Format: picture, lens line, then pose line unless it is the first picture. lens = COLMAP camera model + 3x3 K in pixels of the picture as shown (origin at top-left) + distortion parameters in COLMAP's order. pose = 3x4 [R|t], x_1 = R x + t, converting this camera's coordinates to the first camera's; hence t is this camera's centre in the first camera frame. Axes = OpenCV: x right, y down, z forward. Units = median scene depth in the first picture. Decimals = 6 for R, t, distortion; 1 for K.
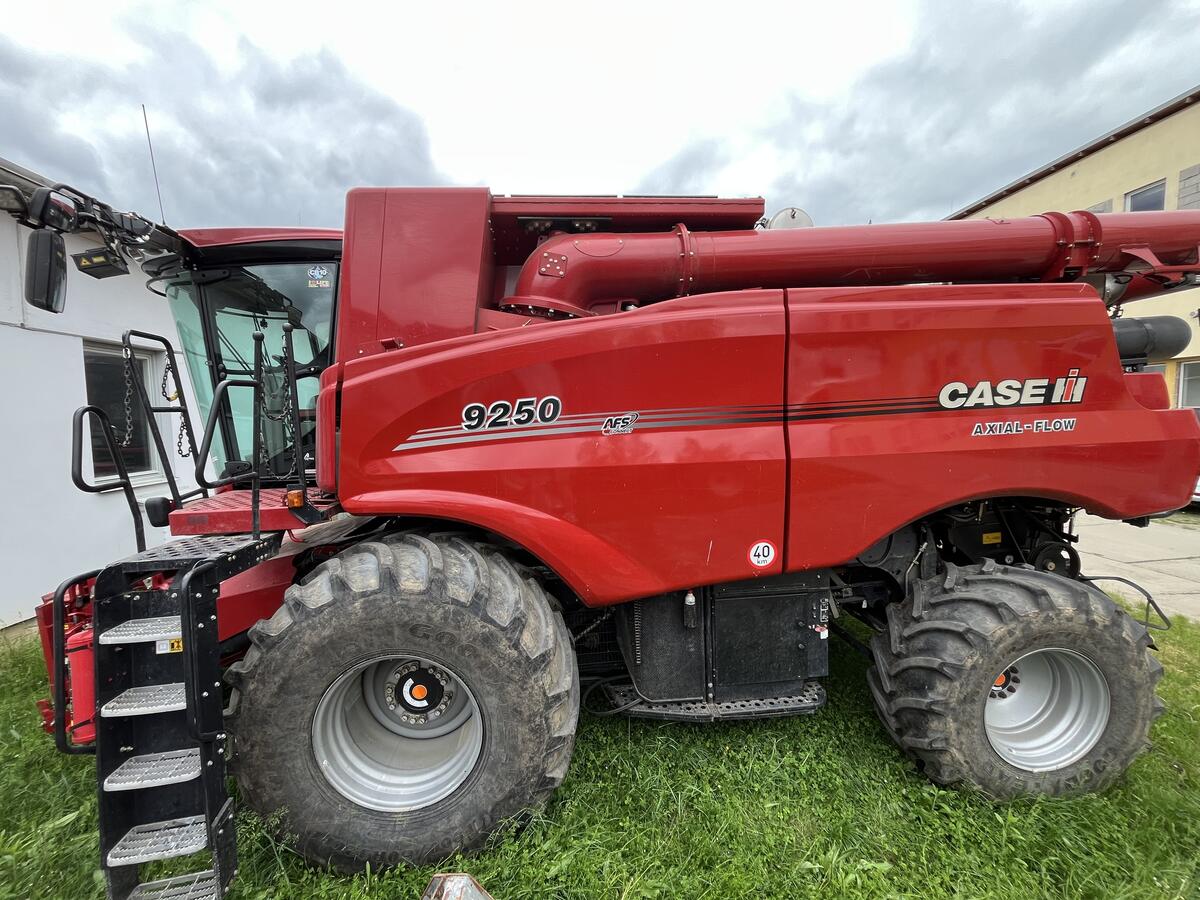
lens RADIAL K [[479.1, 0, 603.1], [0, 479.1, 444.4], [0, 0, 1]] dist [0.000790, -0.000176]
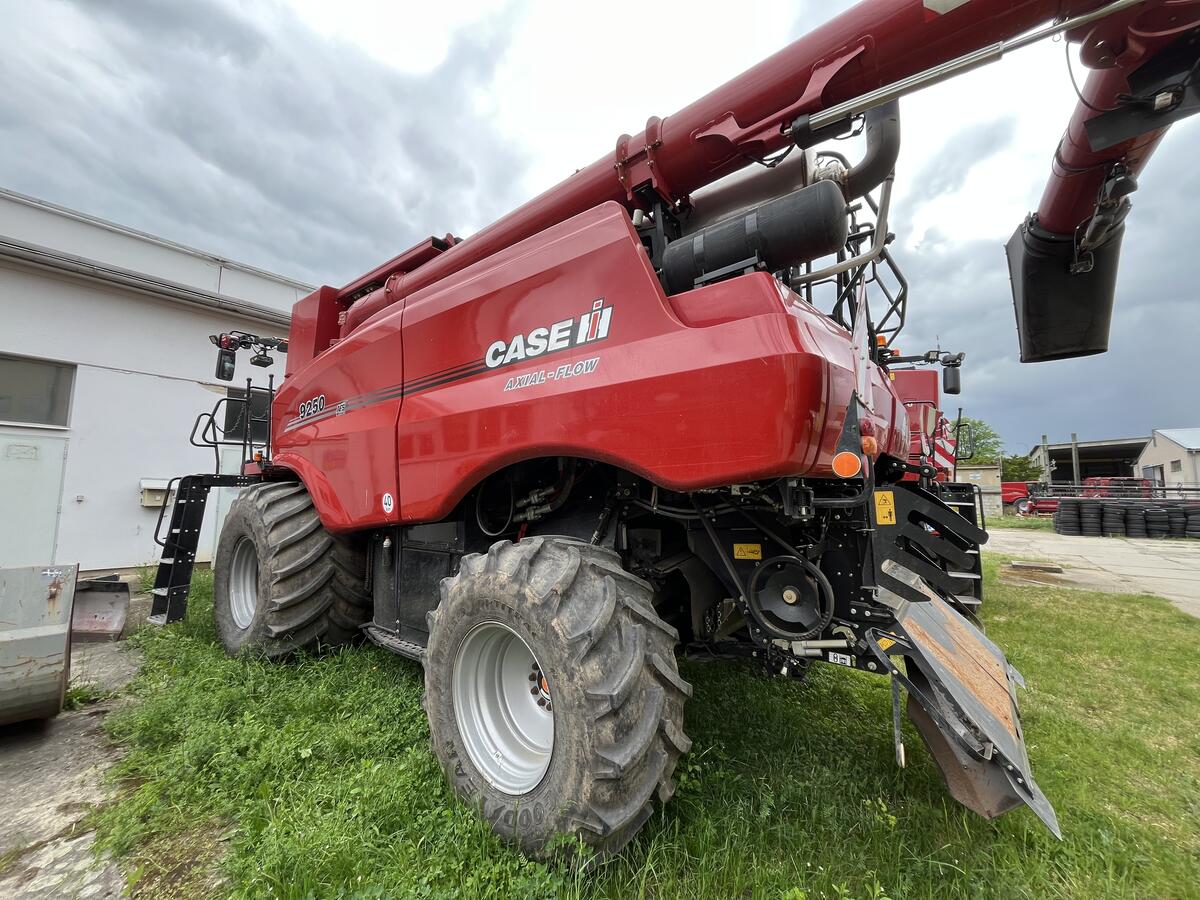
lens RADIAL K [[479.1, 0, 591.3], [0, 479.1, 439.4], [0, 0, 1]] dist [0.000790, -0.000176]
pose [[0.729913, -0.048083, -0.681847, 1.547105], [-0.067548, 0.987566, -0.141952, 0.203097], [0.680194, 0.149670, 0.717589, 0.432798]]
